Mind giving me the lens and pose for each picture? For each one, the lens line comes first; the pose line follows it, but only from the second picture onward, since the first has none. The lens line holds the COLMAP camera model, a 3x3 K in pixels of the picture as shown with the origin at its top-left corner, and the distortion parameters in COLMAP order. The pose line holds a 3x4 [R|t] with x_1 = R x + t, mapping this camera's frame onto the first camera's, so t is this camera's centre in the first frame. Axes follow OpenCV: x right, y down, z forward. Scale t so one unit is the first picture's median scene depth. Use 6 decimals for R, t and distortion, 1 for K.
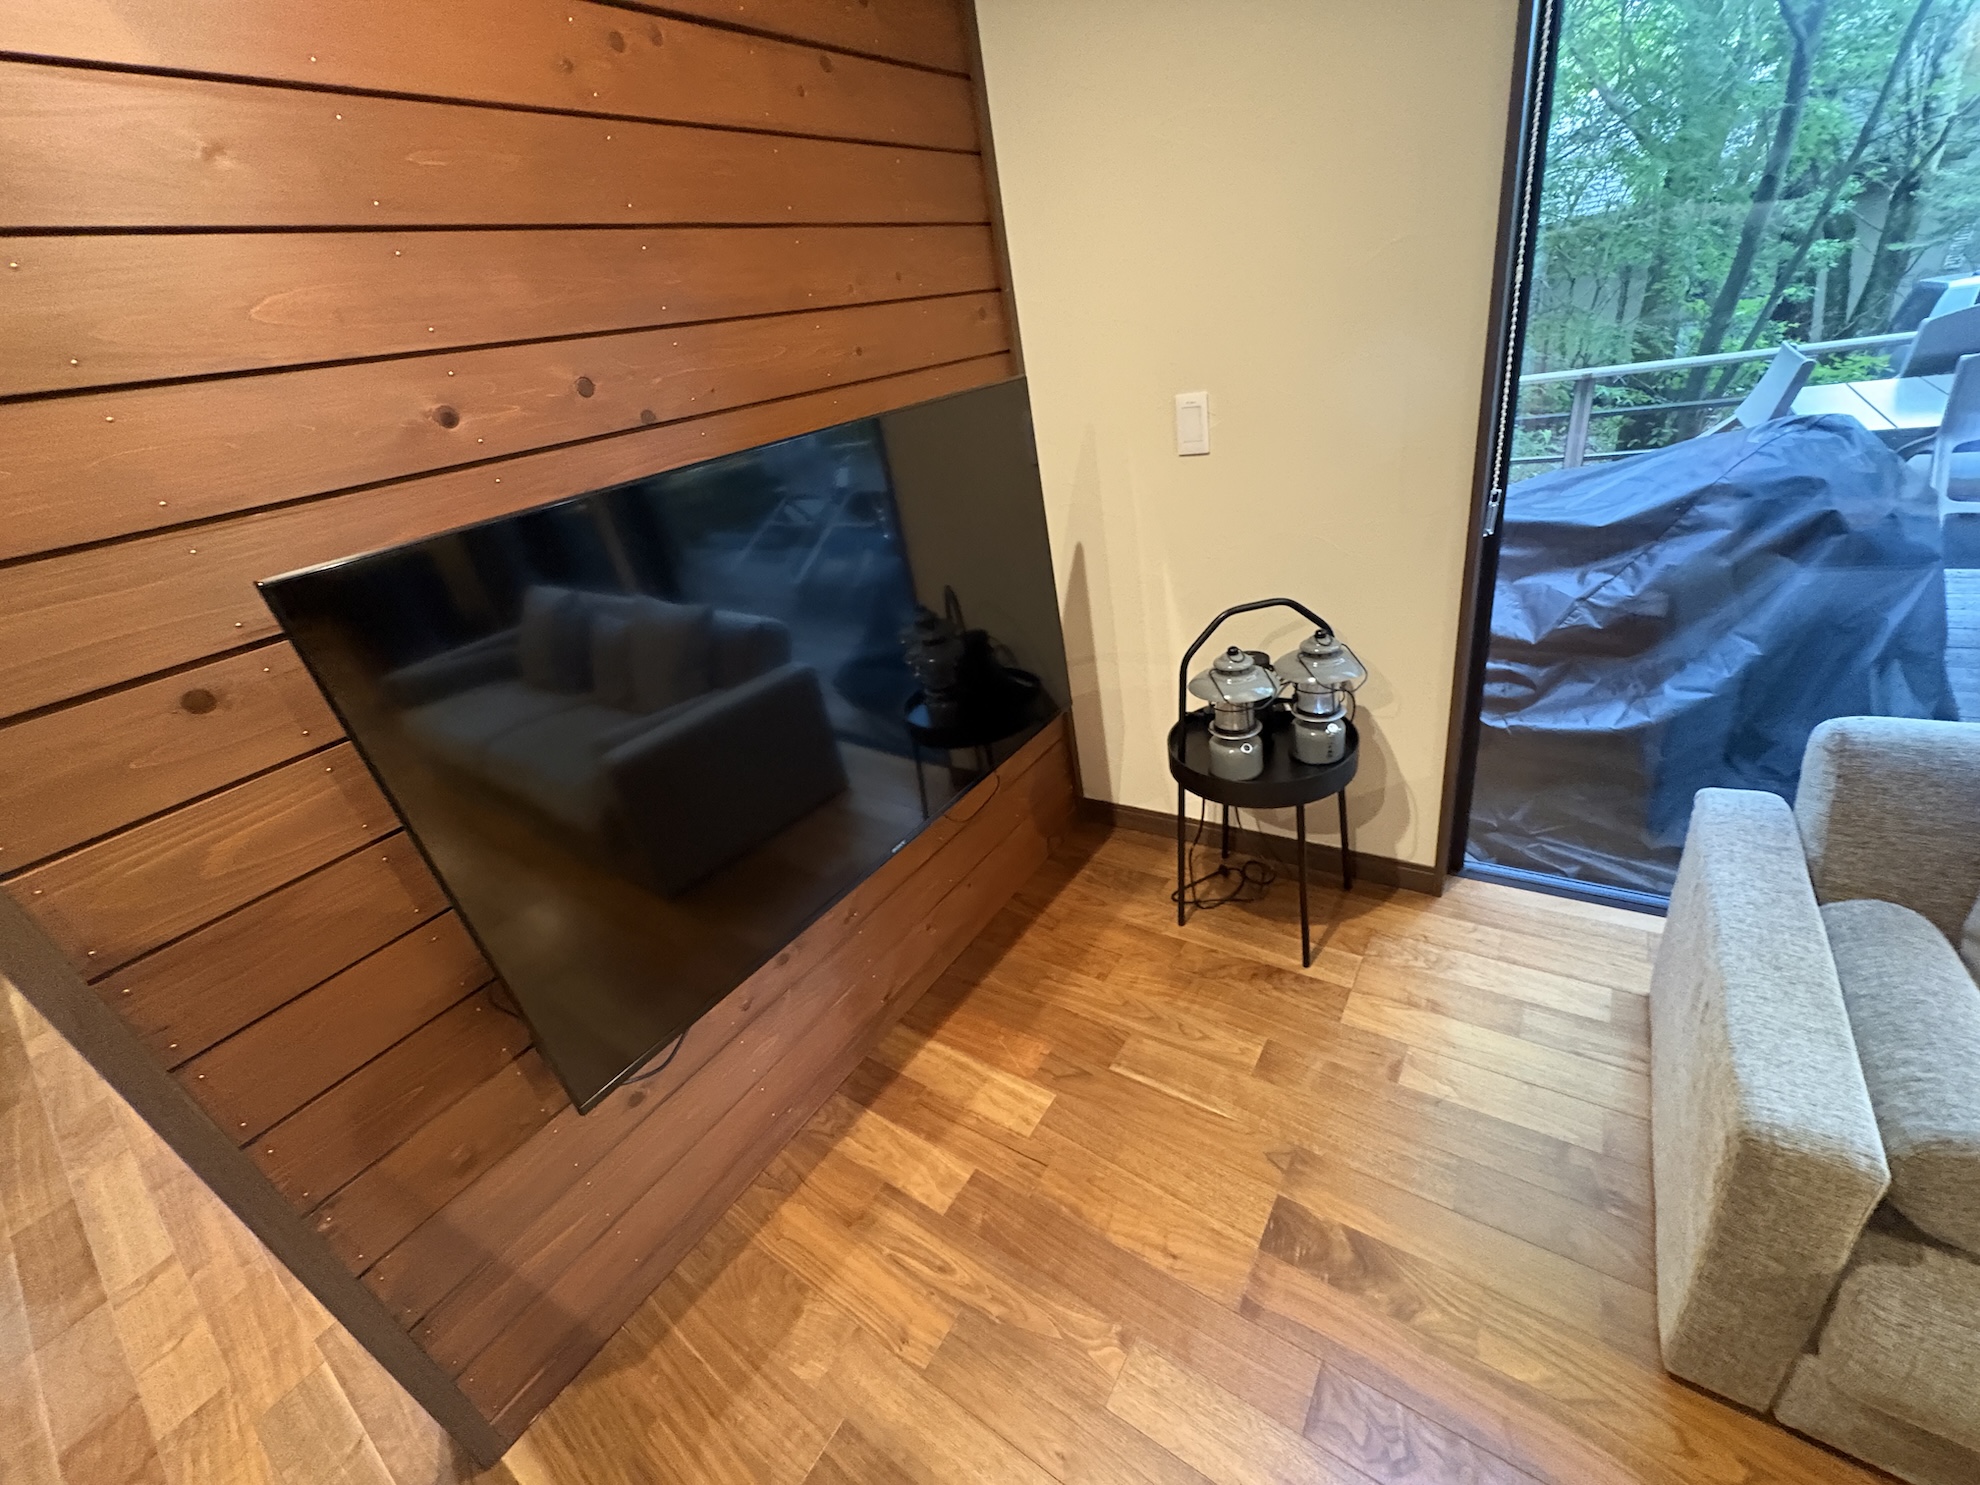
lens RADIAL K [[786.5, 0, 990.0], [0, 786.5, 742.5], [0, 0, 1]] dist [0.001307, -0.000316]
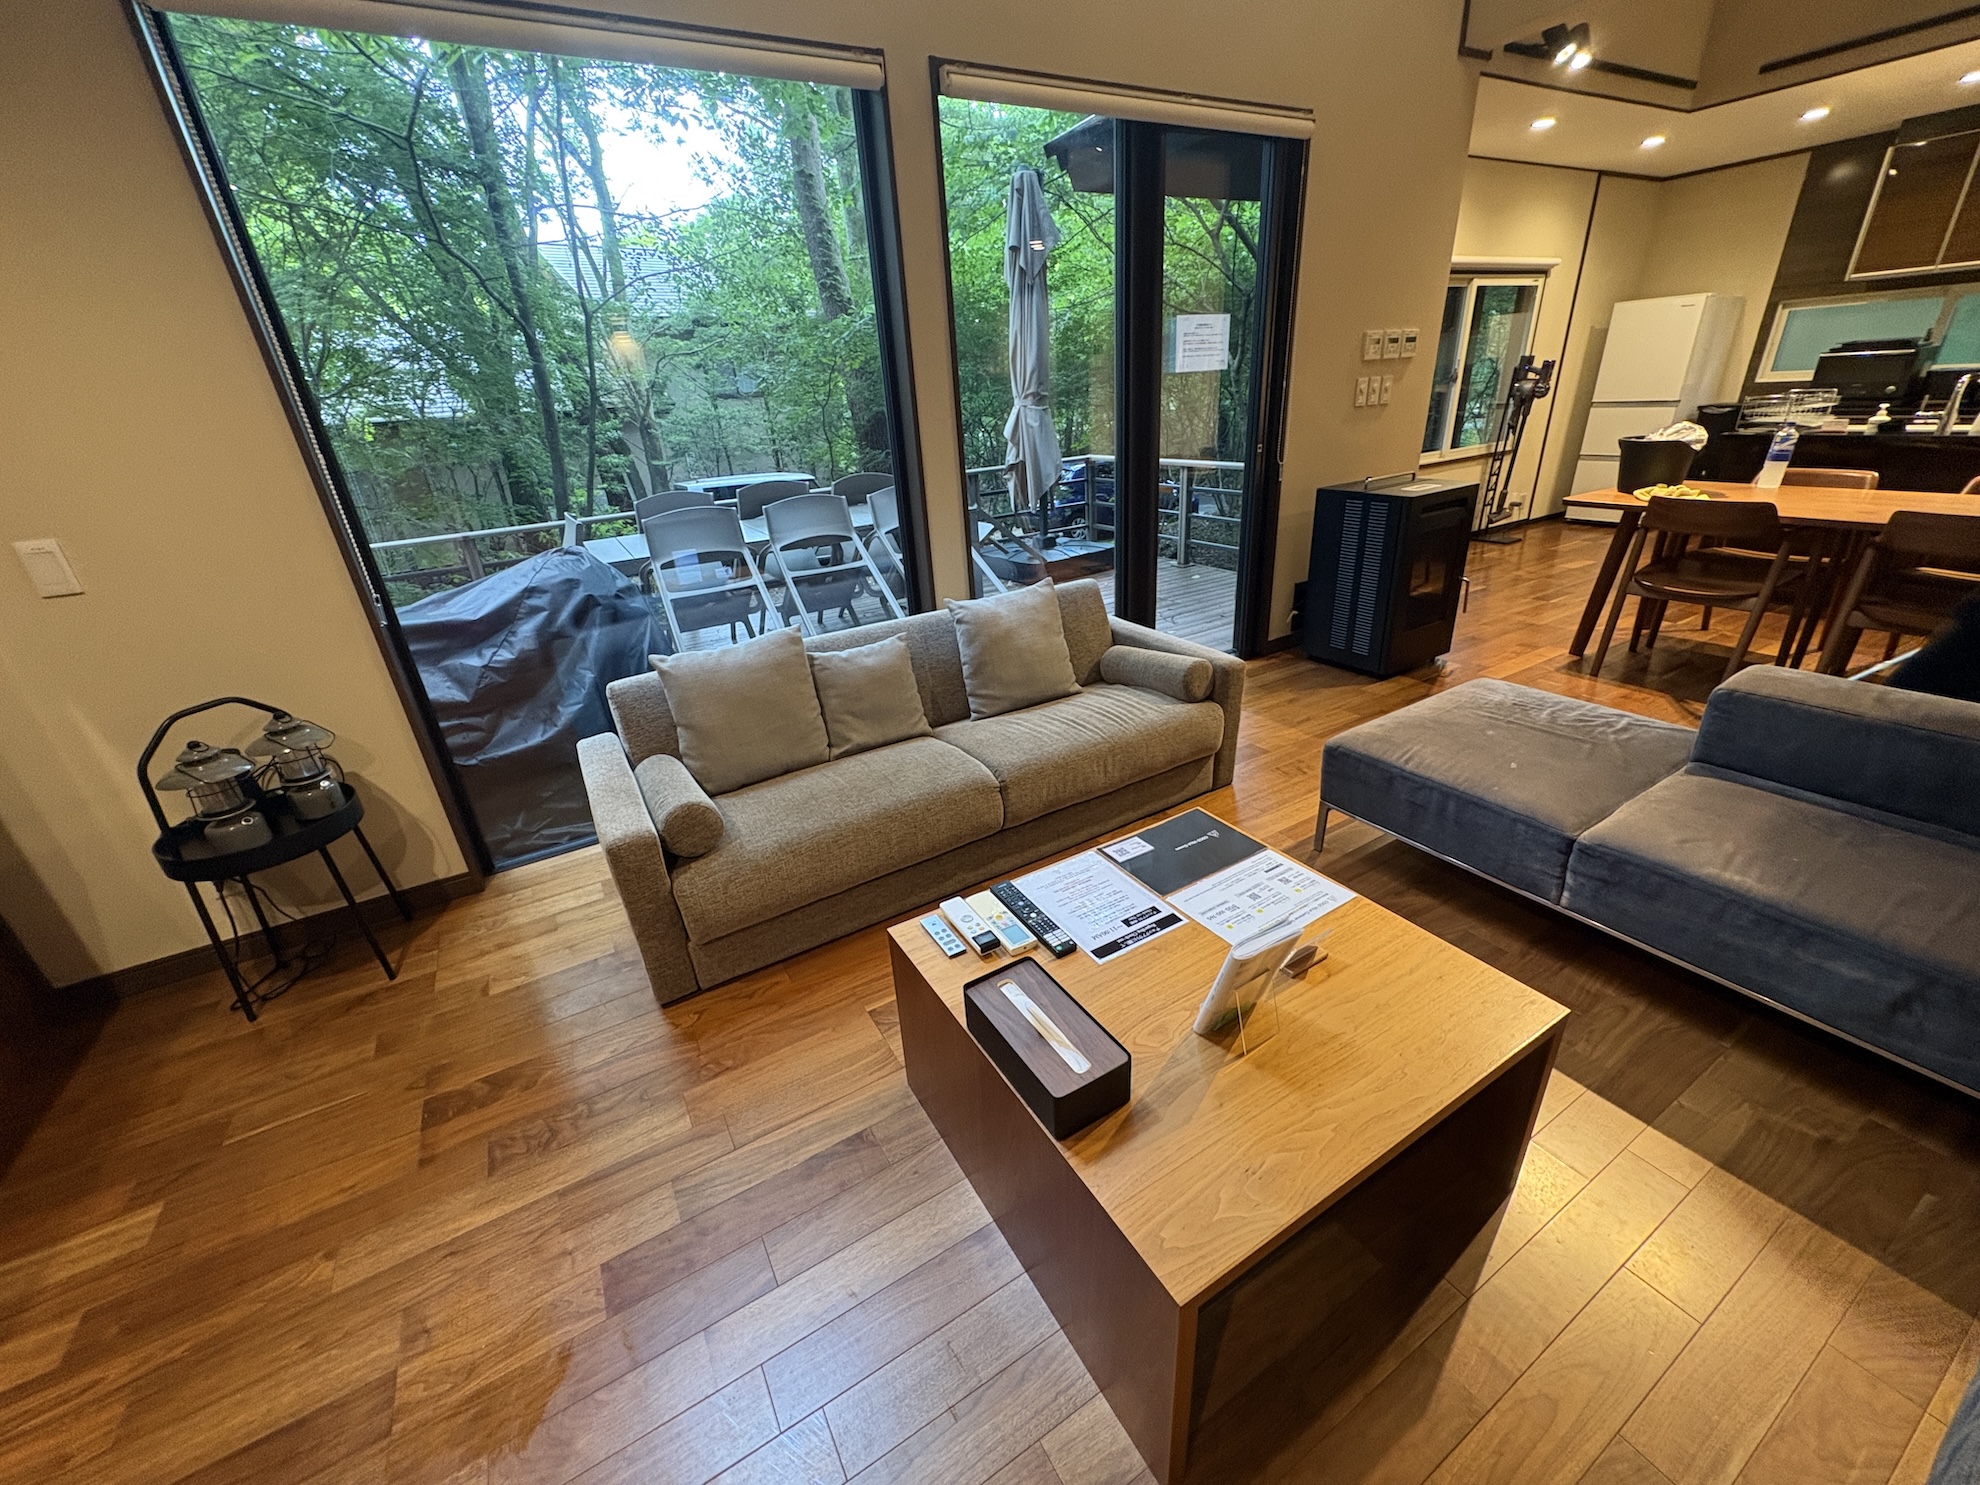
lens RADIAL K [[781.8, 0, 988.0], [0, 781.8, 739.4], [0, 0, 1]] dist [-0.002190, -0.000101]
pose [[0.422442, -0.235978, 0.875132, -0.180106], [0.402695, 0.913854, 0.052031, 0.258795], [-0.812022, 0.330431, 0.481078, -0.454565]]
